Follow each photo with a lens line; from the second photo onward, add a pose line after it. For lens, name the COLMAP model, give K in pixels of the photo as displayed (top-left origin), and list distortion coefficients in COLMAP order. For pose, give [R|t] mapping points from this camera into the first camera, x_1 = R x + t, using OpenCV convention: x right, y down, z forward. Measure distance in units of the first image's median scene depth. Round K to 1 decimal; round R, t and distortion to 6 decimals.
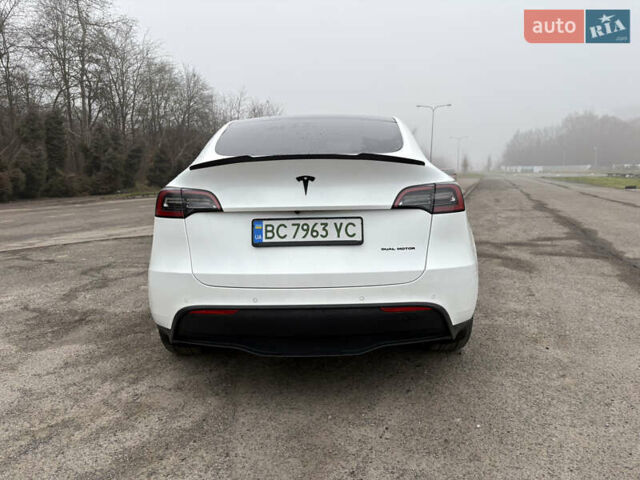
lens RADIAL K [[482.5, 0, 323.7], [0, 482.5, 233.9], [0, 0, 1]] dist [0.024202, -0.015316]
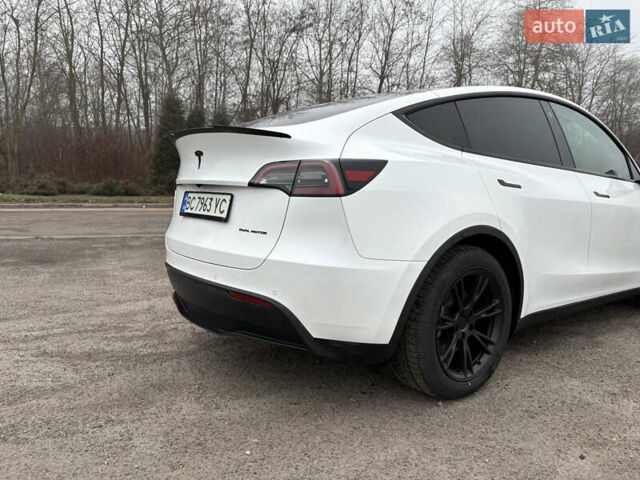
lens RADIAL K [[482.5, 0, 320.3], [0, 482.5, 244.2], [0, 0, 1]] dist [0.024202, -0.015316]
pose [[0.645145, 0.128596, -0.753161, 0.920228], [-0.126517, 0.990107, 0.060680, -0.016370], [0.753513, 0.056141, 0.655032, 0.510549]]
